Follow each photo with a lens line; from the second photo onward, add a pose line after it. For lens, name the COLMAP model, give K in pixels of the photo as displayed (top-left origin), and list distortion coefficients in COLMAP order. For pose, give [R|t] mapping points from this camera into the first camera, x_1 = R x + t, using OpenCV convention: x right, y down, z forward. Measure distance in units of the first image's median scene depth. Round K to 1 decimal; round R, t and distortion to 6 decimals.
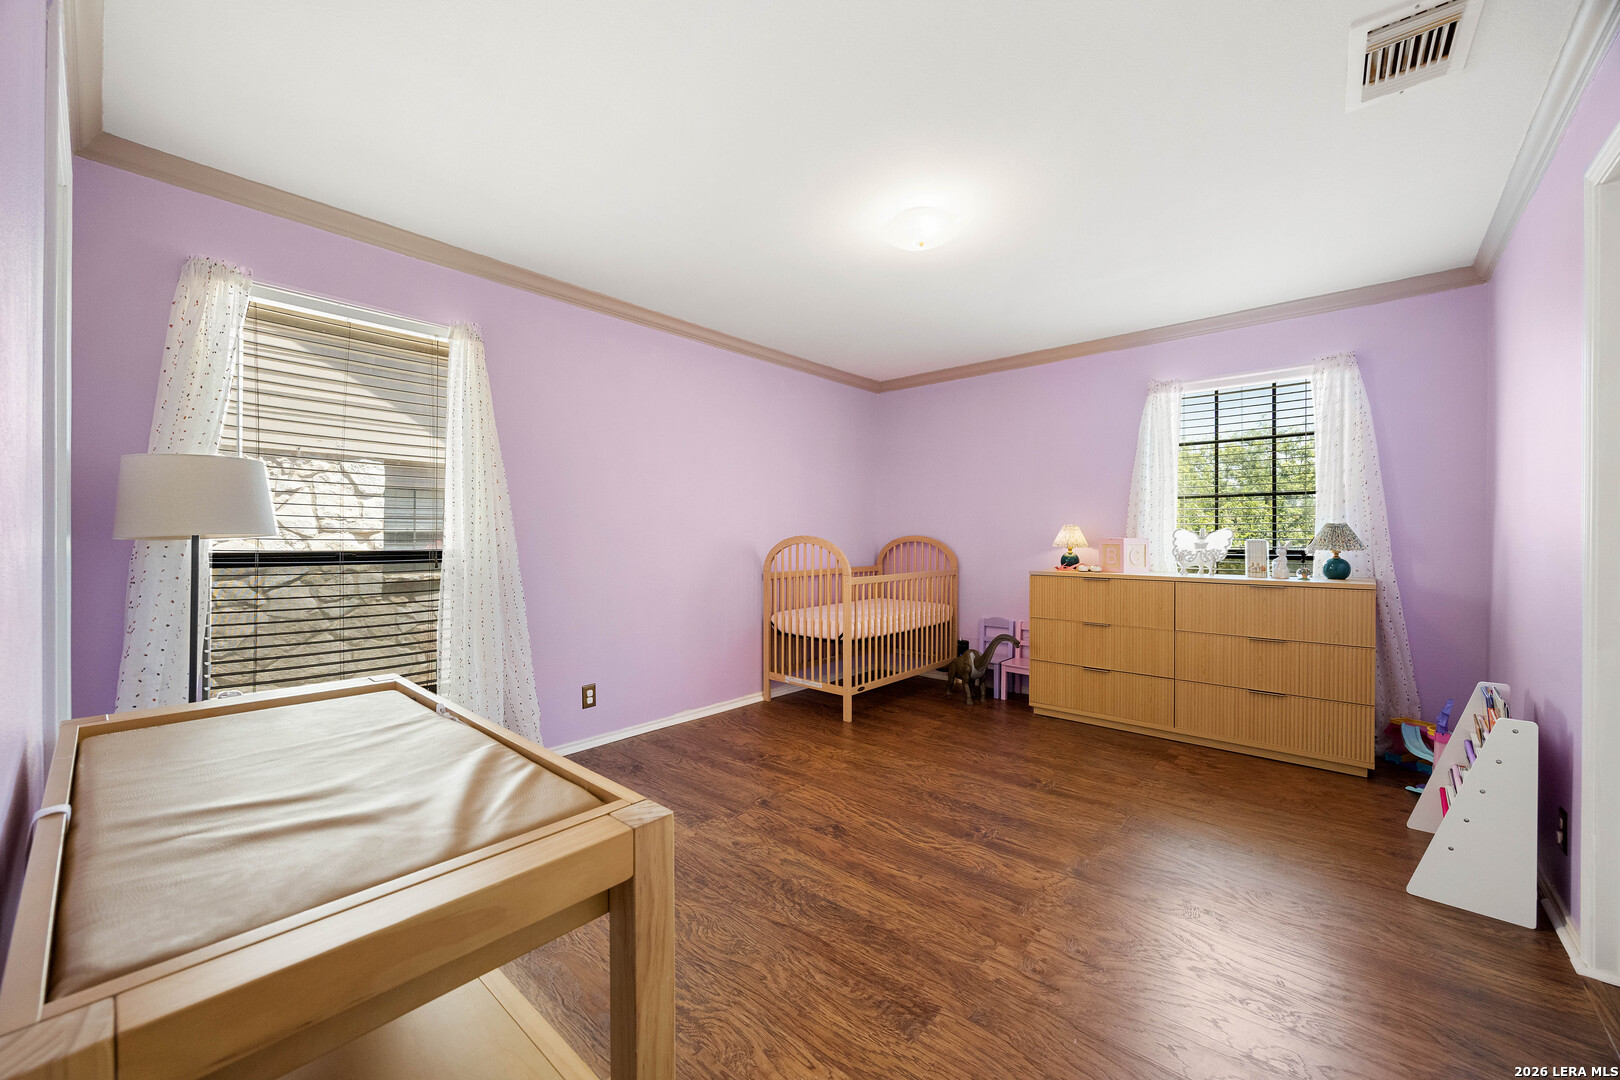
lens RADIAL K [[628.1, 0, 809.0], [0, 628.1, 538.0], [0, 0, 1]] dist [-0.003640, 0.000379]
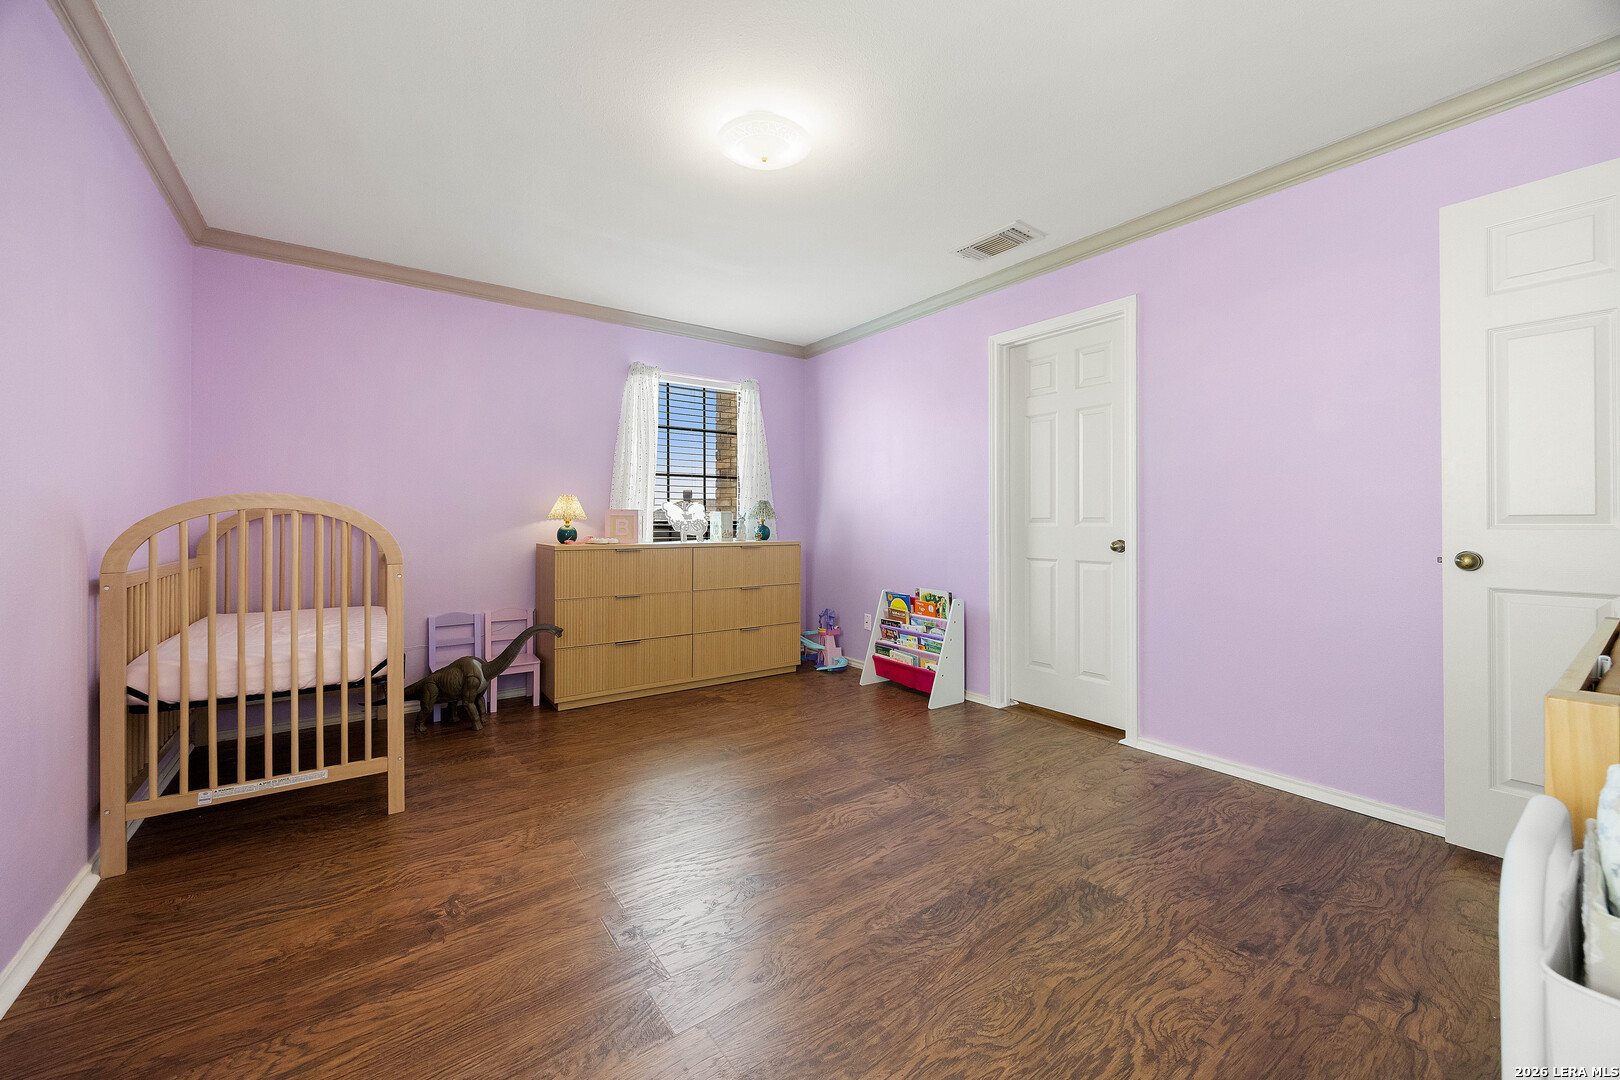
lens RADIAL K [[628.1, 0, 809.4], [0, 628.1, 523.7], [0, 0, 1]] dist [-0.003640, 0.000379]
pose [[0.214743, -0.001772, 0.976669, -0.523449], [0.008585, 0.999963, -0.000073, 0.030881], [-0.976633, 0.008401, 0.214750, 0.604427]]
